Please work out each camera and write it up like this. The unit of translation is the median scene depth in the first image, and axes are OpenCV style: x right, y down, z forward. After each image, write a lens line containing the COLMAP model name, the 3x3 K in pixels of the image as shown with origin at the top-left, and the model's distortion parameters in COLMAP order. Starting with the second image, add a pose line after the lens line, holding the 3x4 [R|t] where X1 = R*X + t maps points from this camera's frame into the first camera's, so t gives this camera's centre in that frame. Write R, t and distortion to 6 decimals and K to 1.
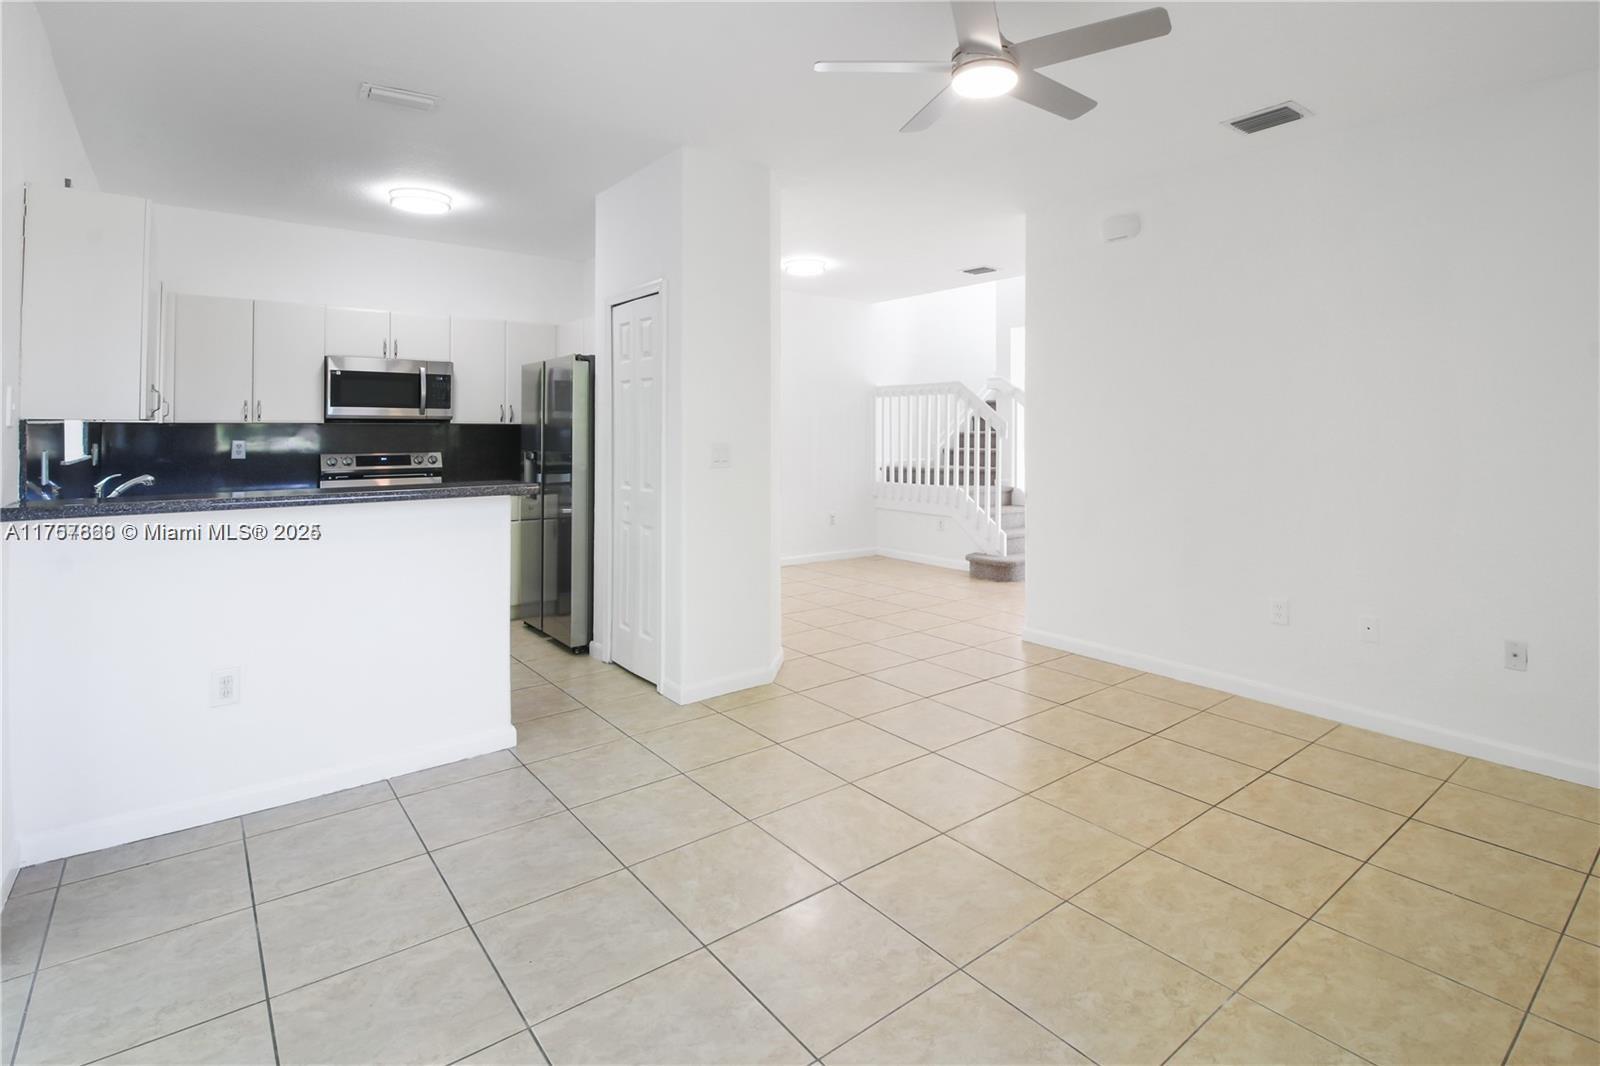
lens RADIAL K [[792.0, 0, 792.5], [0, 792.0, 424.0], [0, 0, 1]] dist [-0.004306, -0.000995]
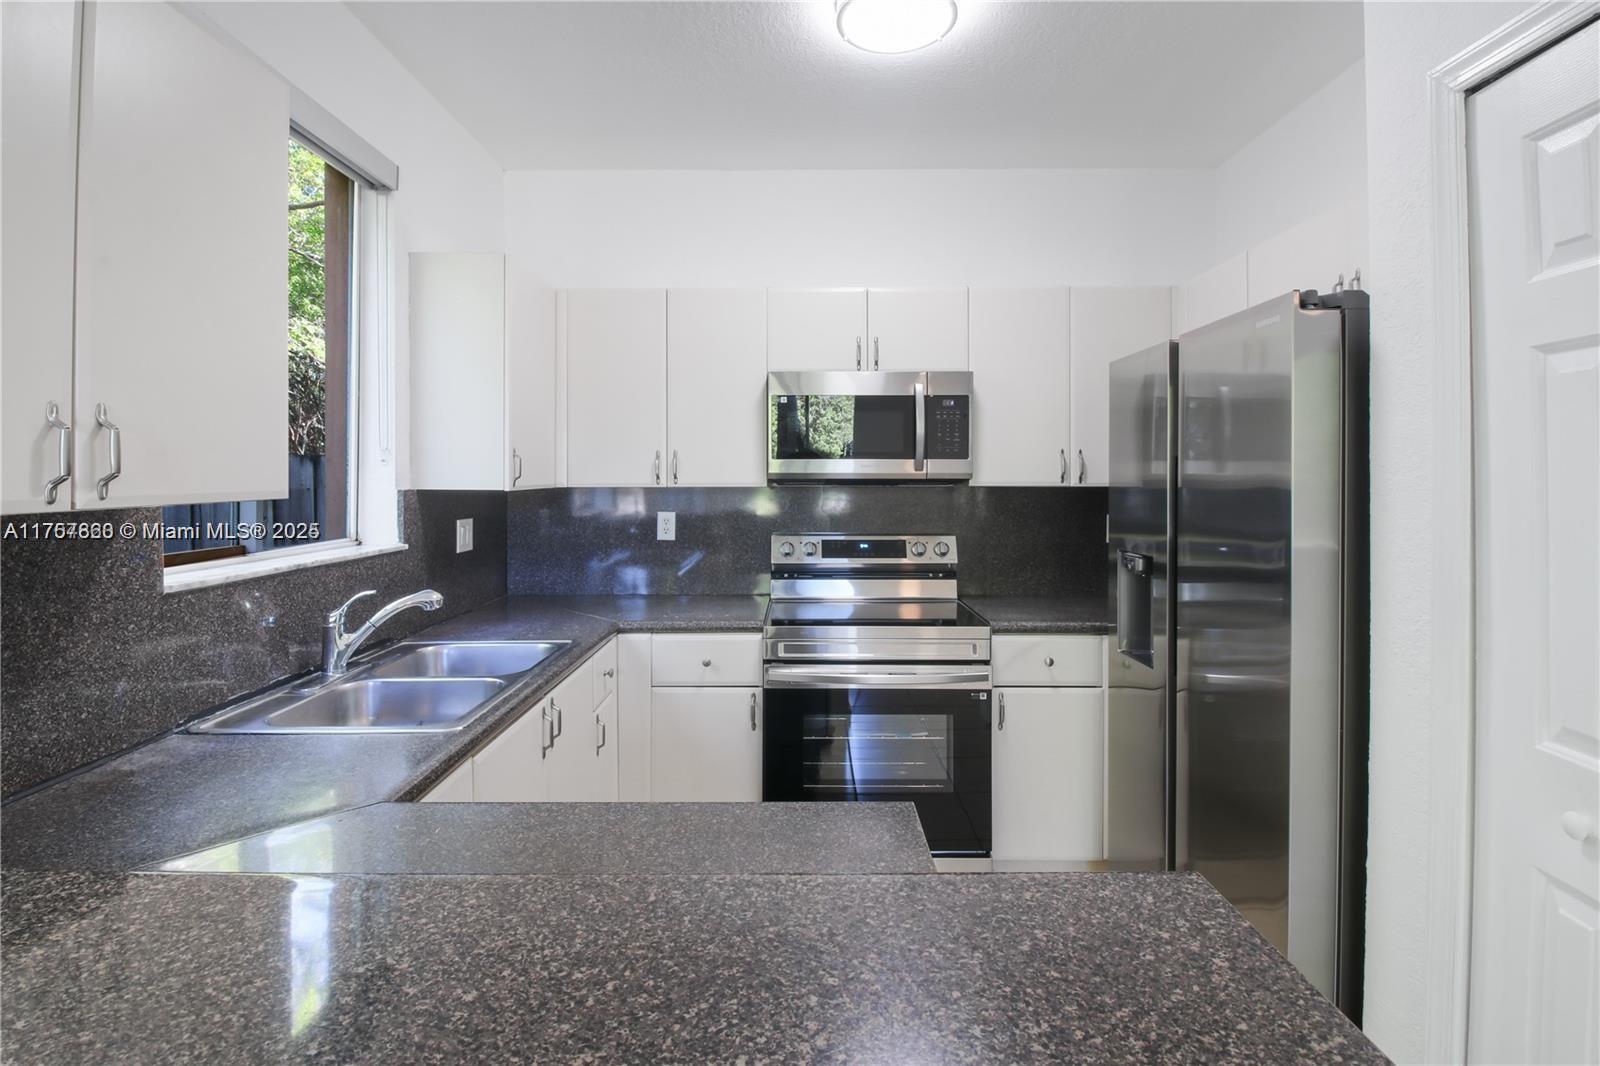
lens RADIAL K [[764.6, 0, 795.0], [0, 764.6, 471.0], [0, 0, 1]] dist [0.000567, -0.010793]
pose [[0.787091, -0.006055, -0.616807, -0.211762], [0.005259, 0.999981, -0.003106, -0.010385], [0.616814, -0.000799, 0.787108, 0.535136]]
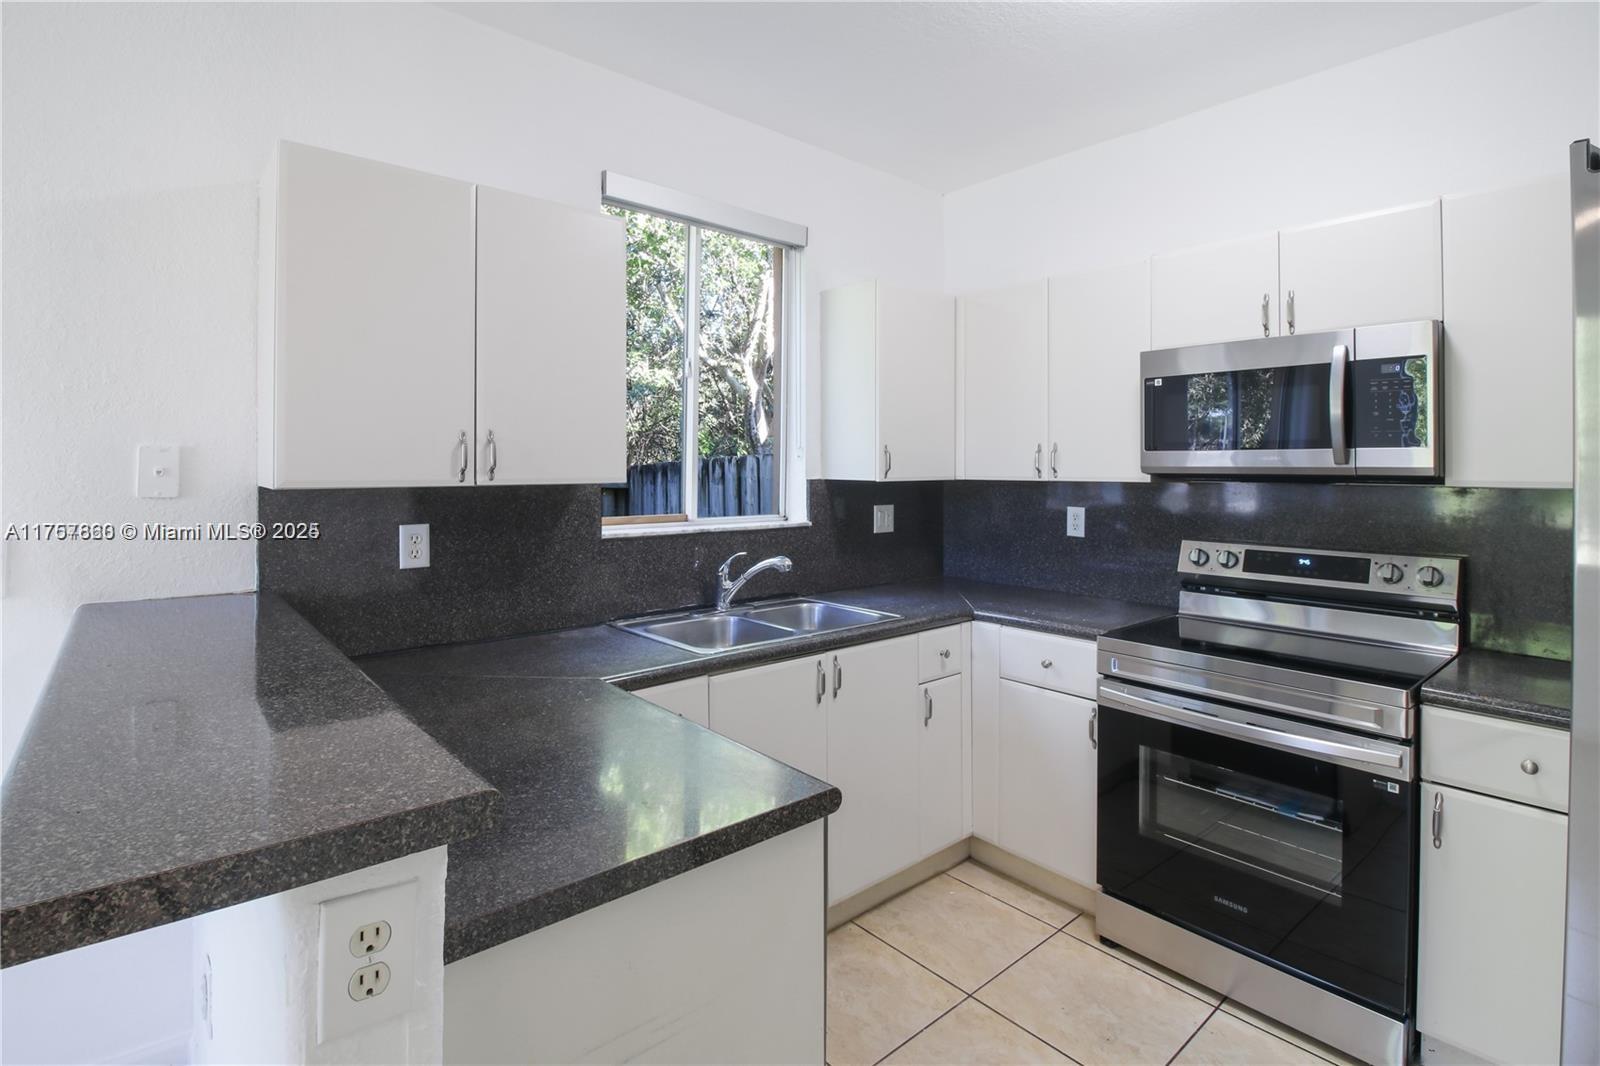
lens RADIAL K [[772.6, 0, 792.1], [0, 772.6, 459.1], [0, 0, 1]] dist [0.000393, -0.009643]
pose [[0.047688, -0.011877, -0.998792, -0.092052], [0.001624, 0.999929, -0.011813, -0.010143], [0.998861, -0.001058, 0.047704, 0.705579]]
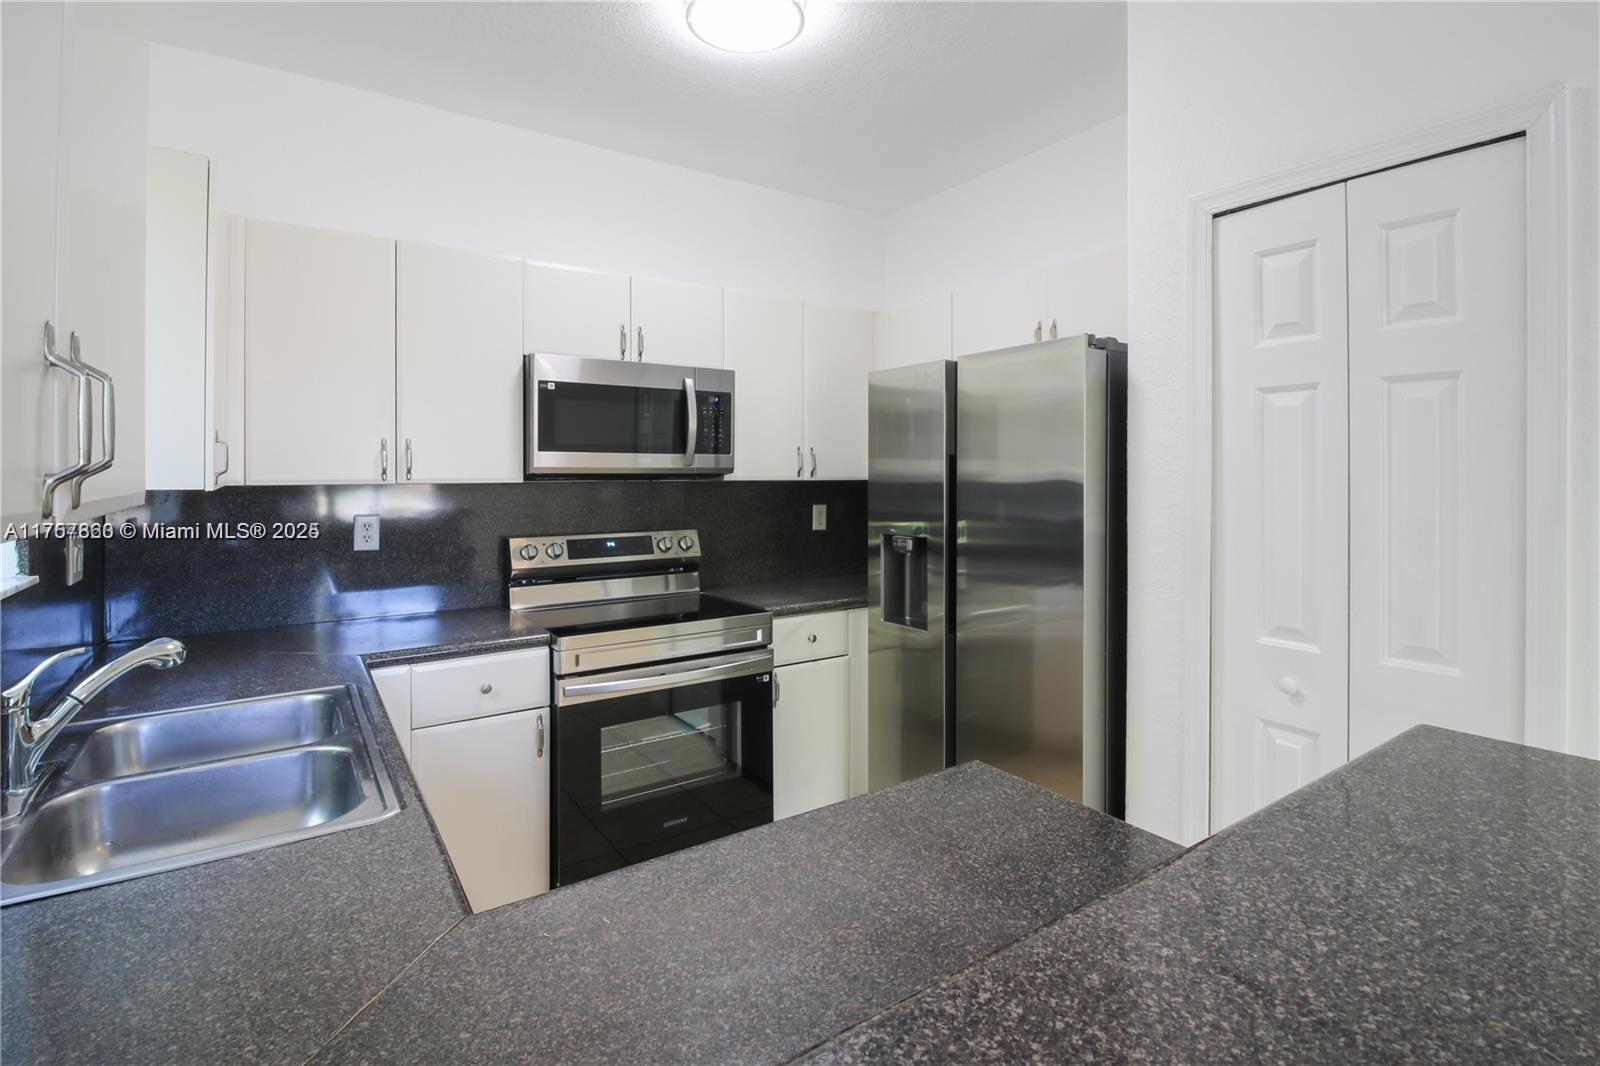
lens RADIAL K [[764.6, 0, 795.0], [0, 764.6, 471.0], [0, 0, 1]] dist [0.000567, -0.010793]
pose [[0.998314, -0.002308, -0.058007, -0.364749], [0.002598, 0.999984, 0.004929, -0.010342], [0.057995, -0.005071, 0.998304, 0.479629]]
